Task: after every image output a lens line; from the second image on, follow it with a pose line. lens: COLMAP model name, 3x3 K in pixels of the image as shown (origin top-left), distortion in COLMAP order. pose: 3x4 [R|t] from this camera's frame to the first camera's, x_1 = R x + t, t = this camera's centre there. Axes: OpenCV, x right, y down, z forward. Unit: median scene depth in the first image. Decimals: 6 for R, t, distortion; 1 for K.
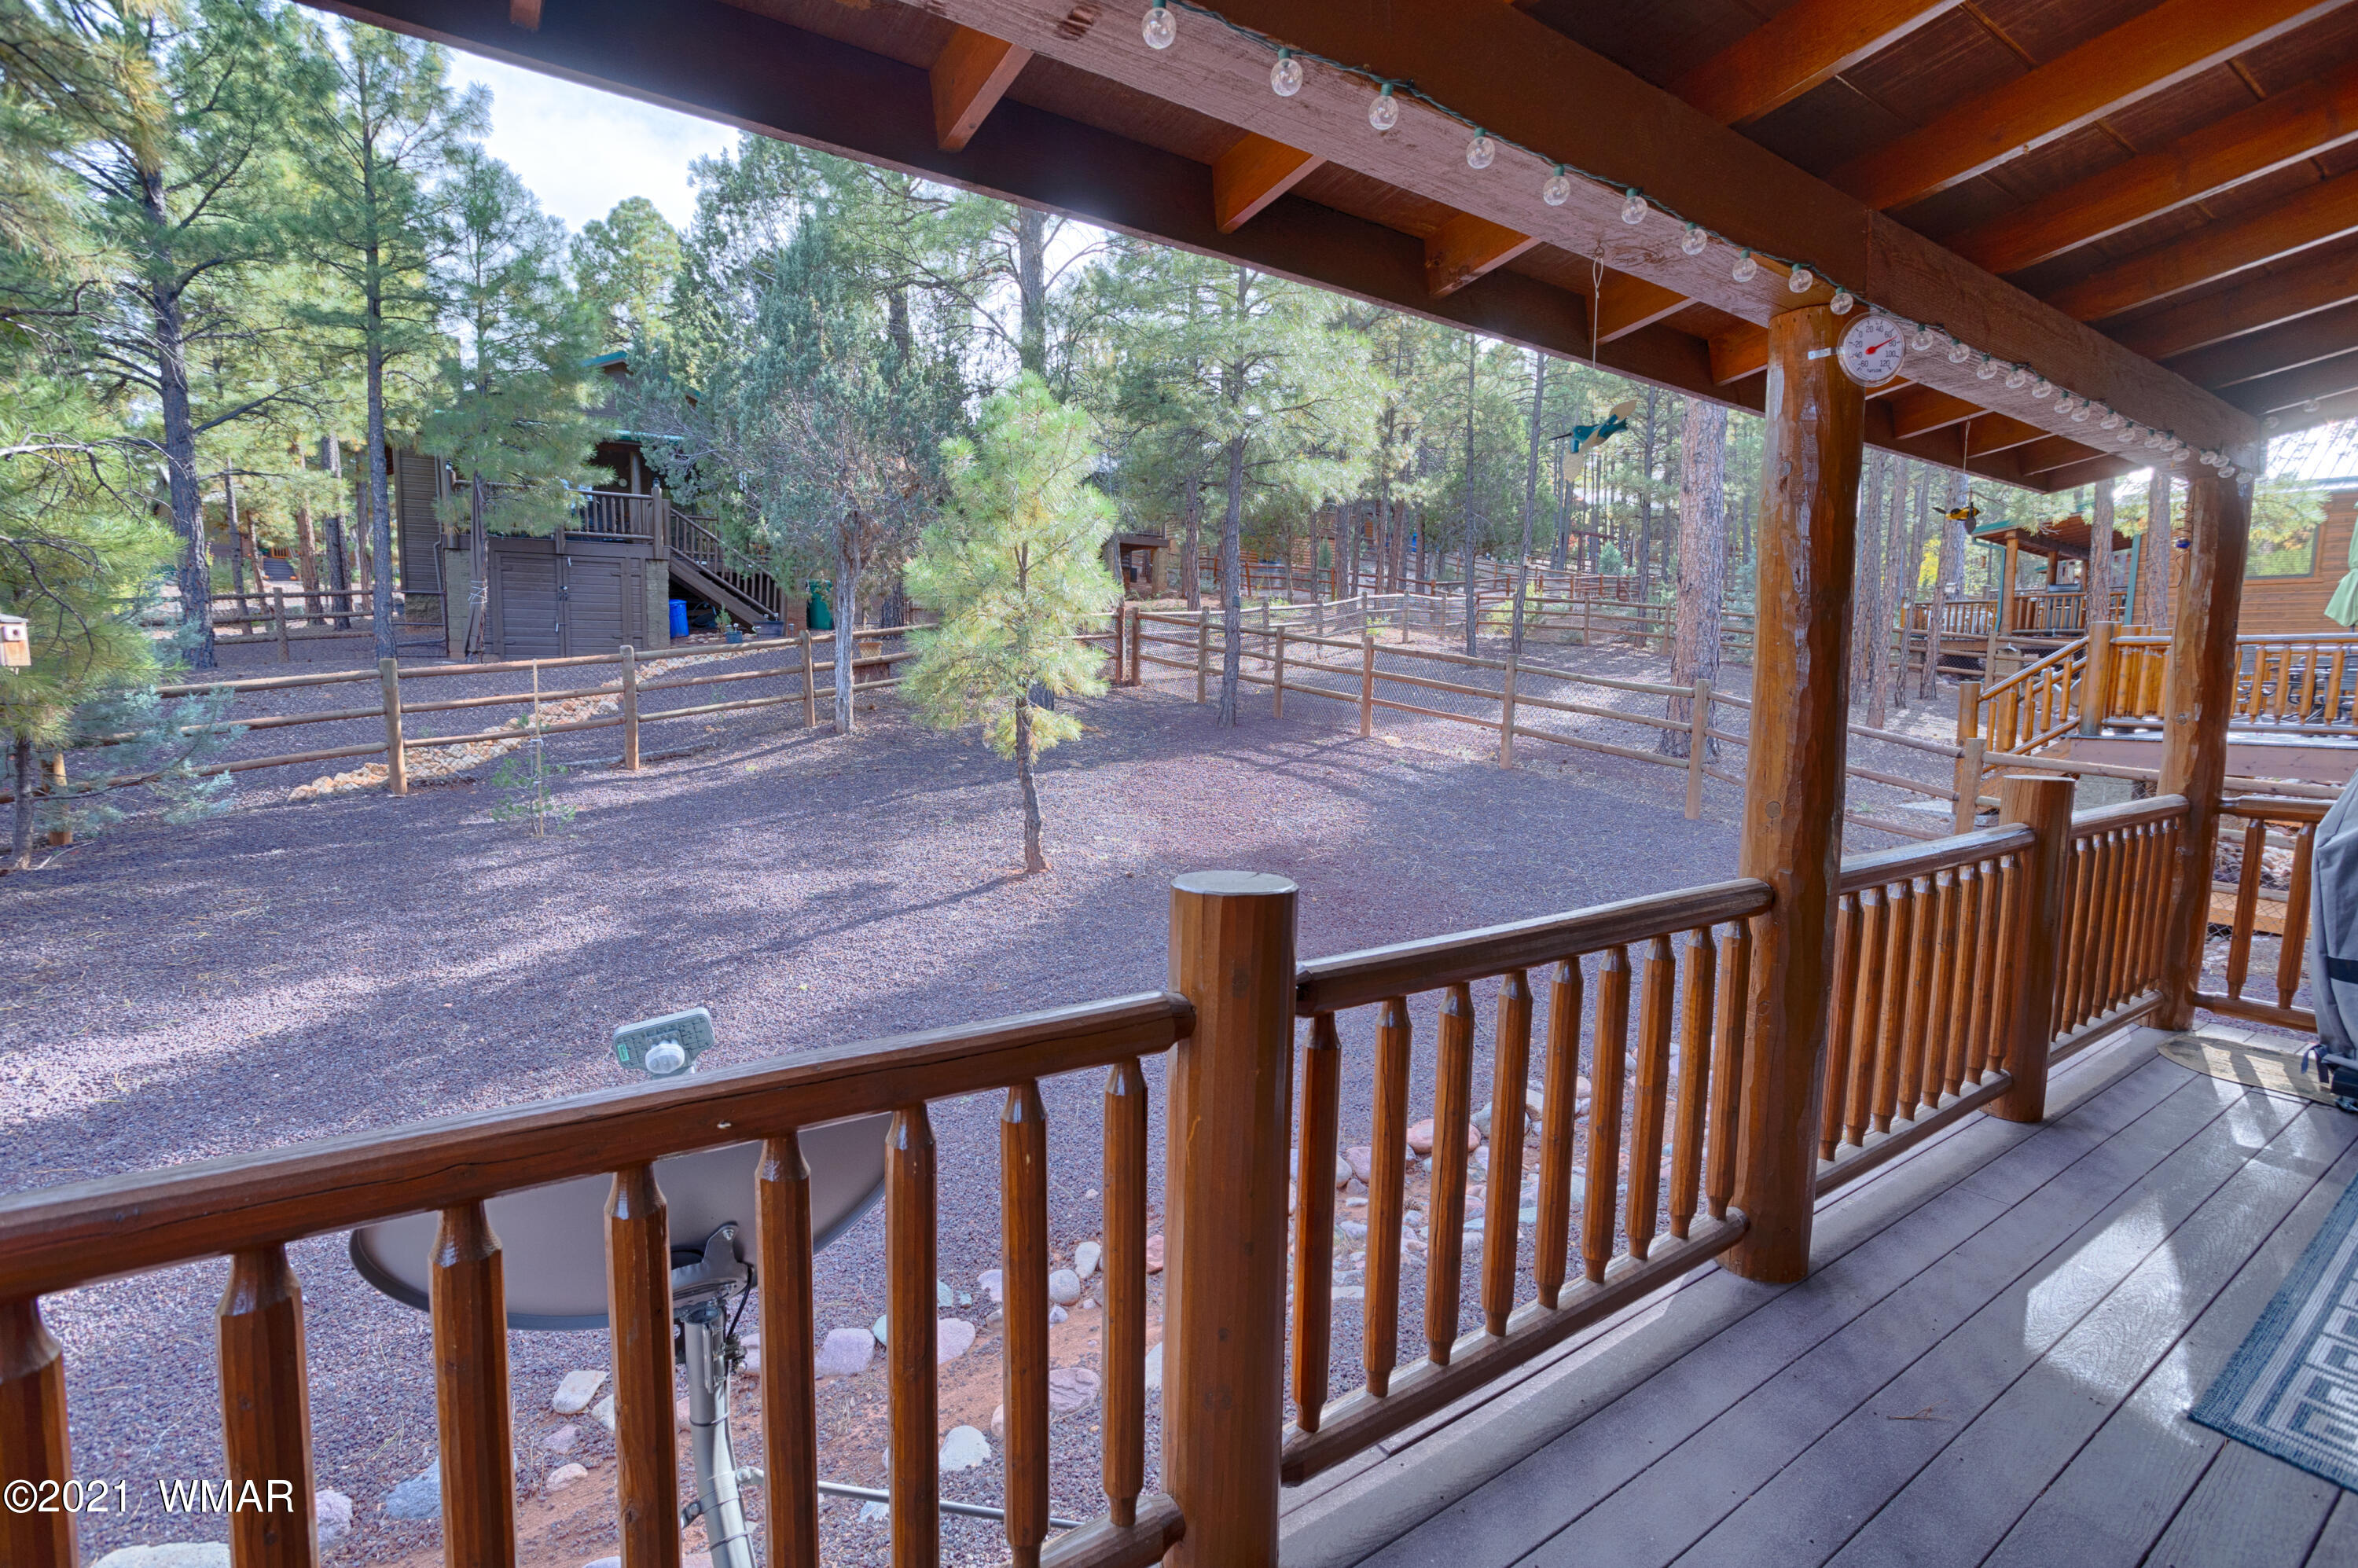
lens RADIAL K [[1126.5, 0, 1189.3], [0, 1126.5, 784.6], [0, 0, 1]] dist [-0.004157, 0.000075]
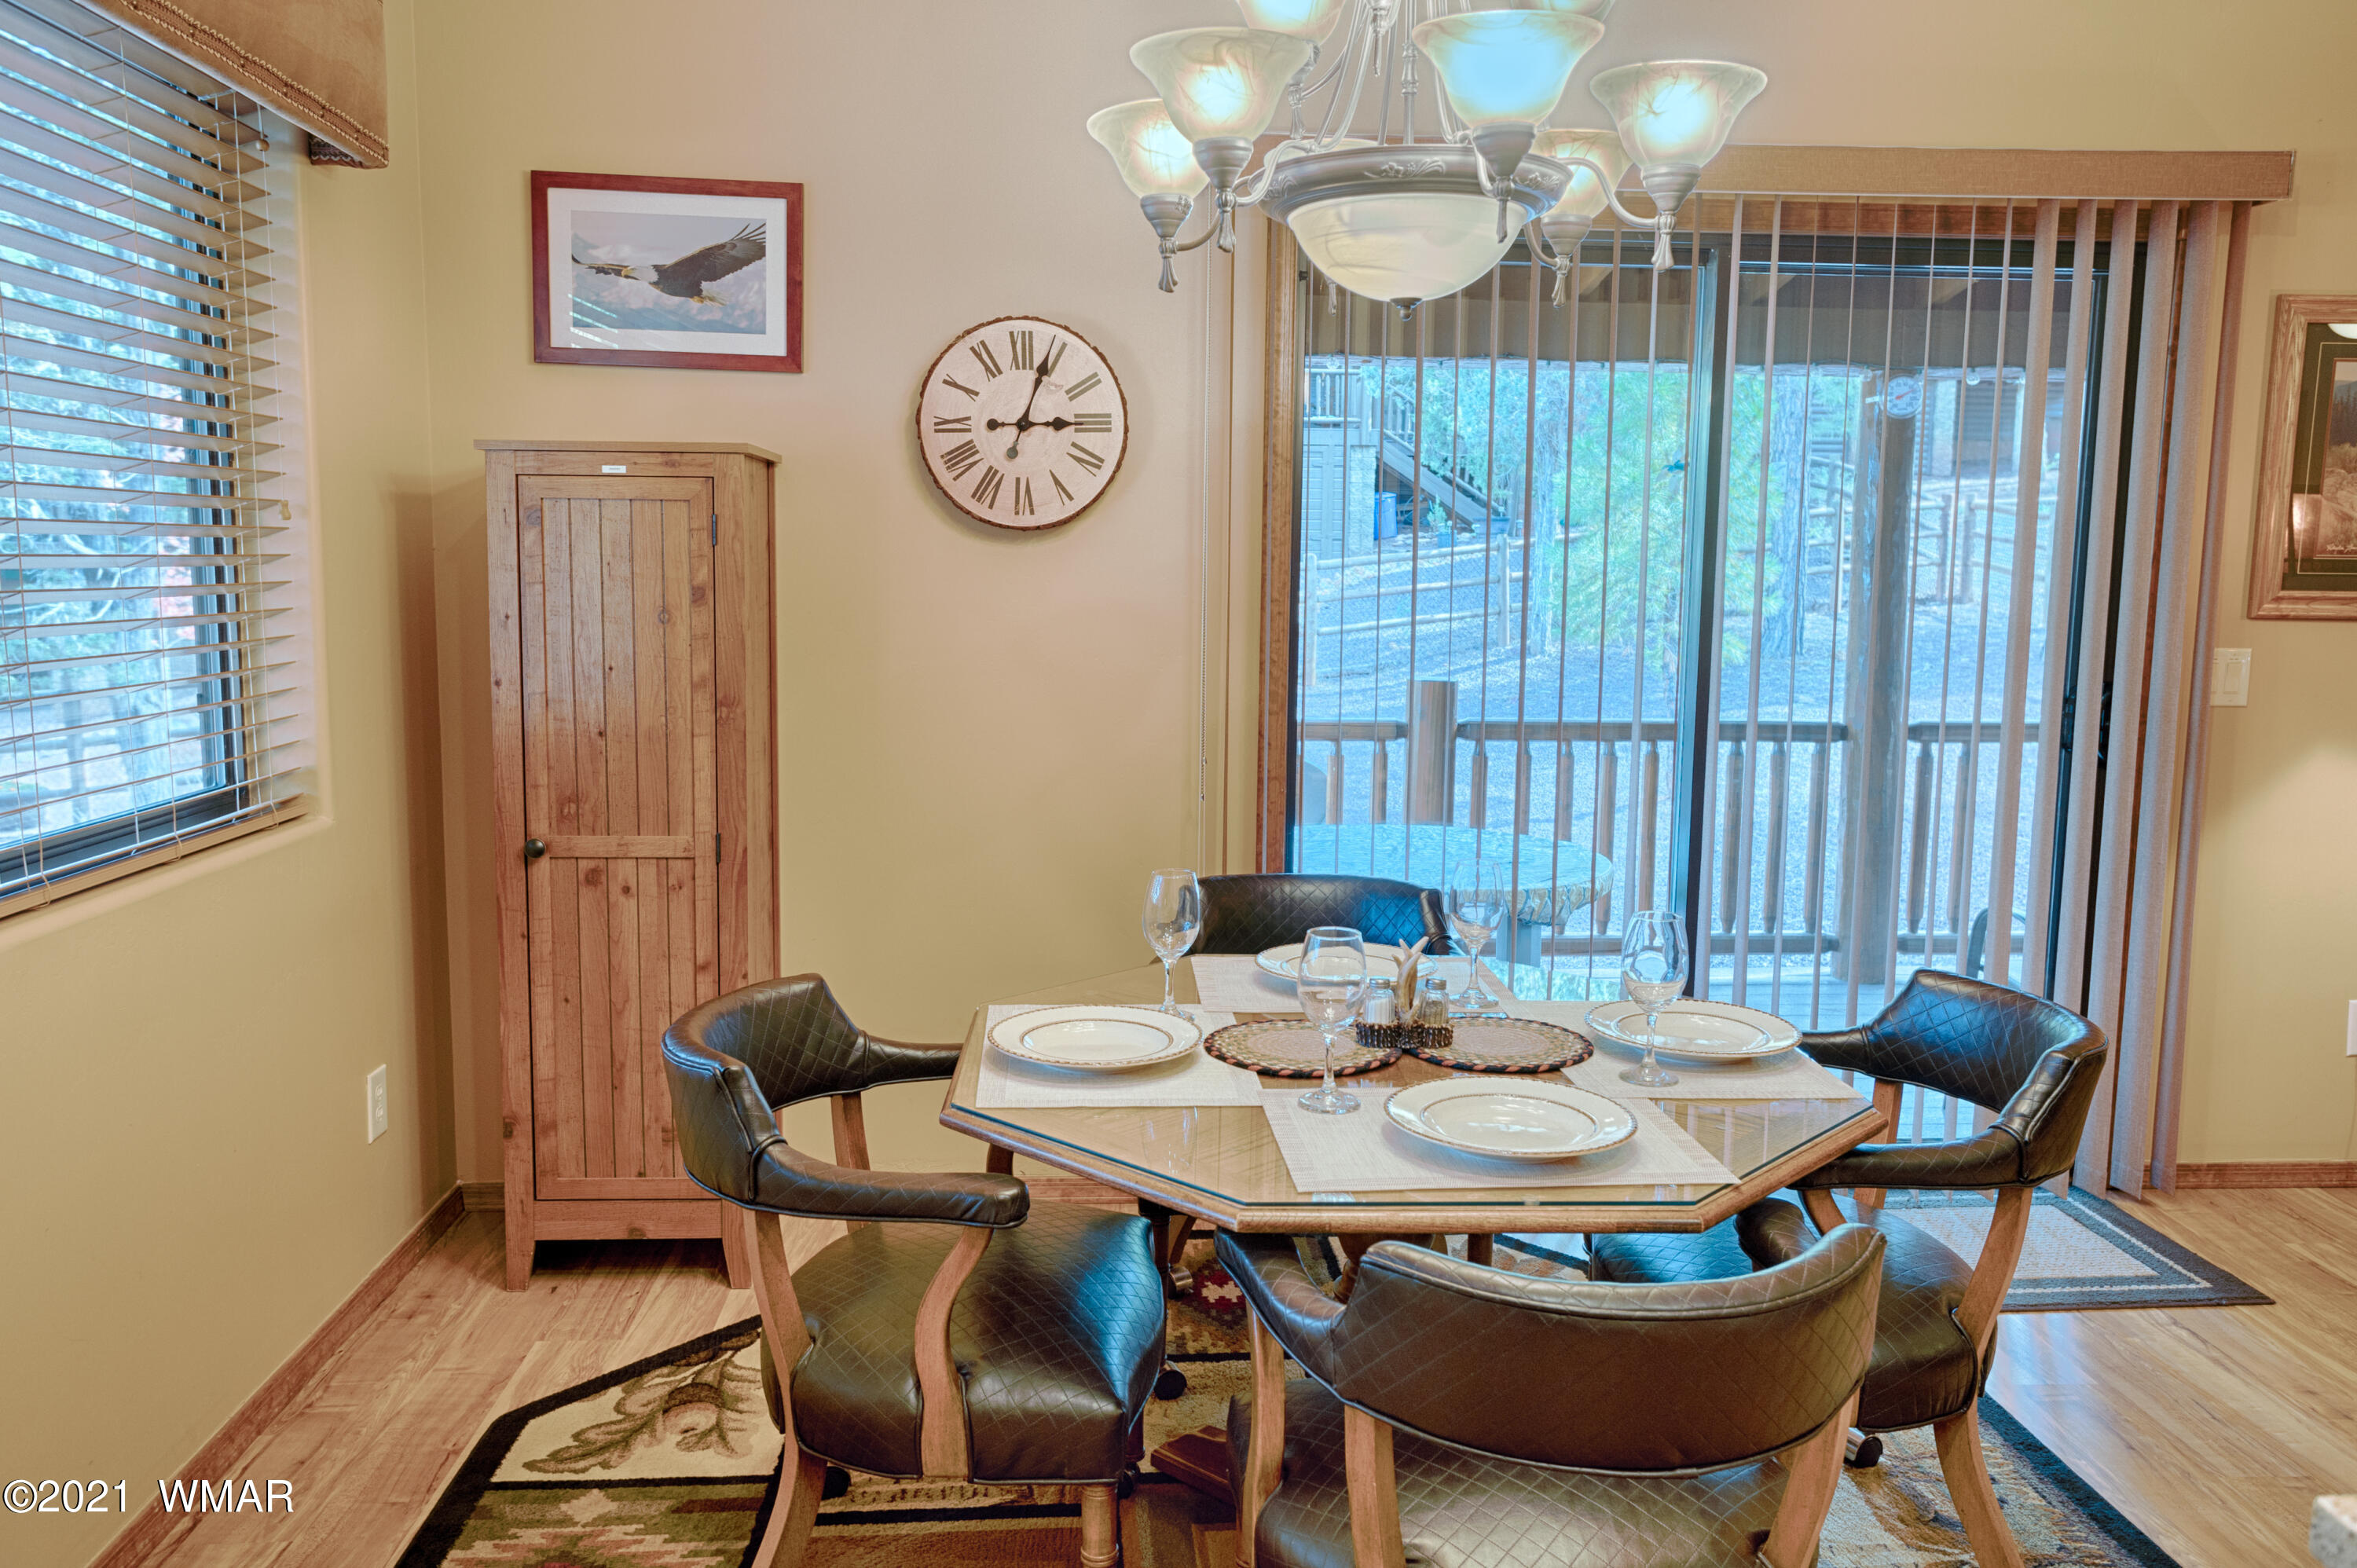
lens RADIAL K [[1800.7, 0, 1183.0], [0, 1800.7, 783.7], [0, 0, 1]] dist [0.002068, 0.000377]
pose [[0.849253, 0.059794, -0.524589, 0.126523], [-0.052419, 0.998206, 0.028916, 0.017670], [0.525378, 0.002941, 0.850864, -0.200850]]
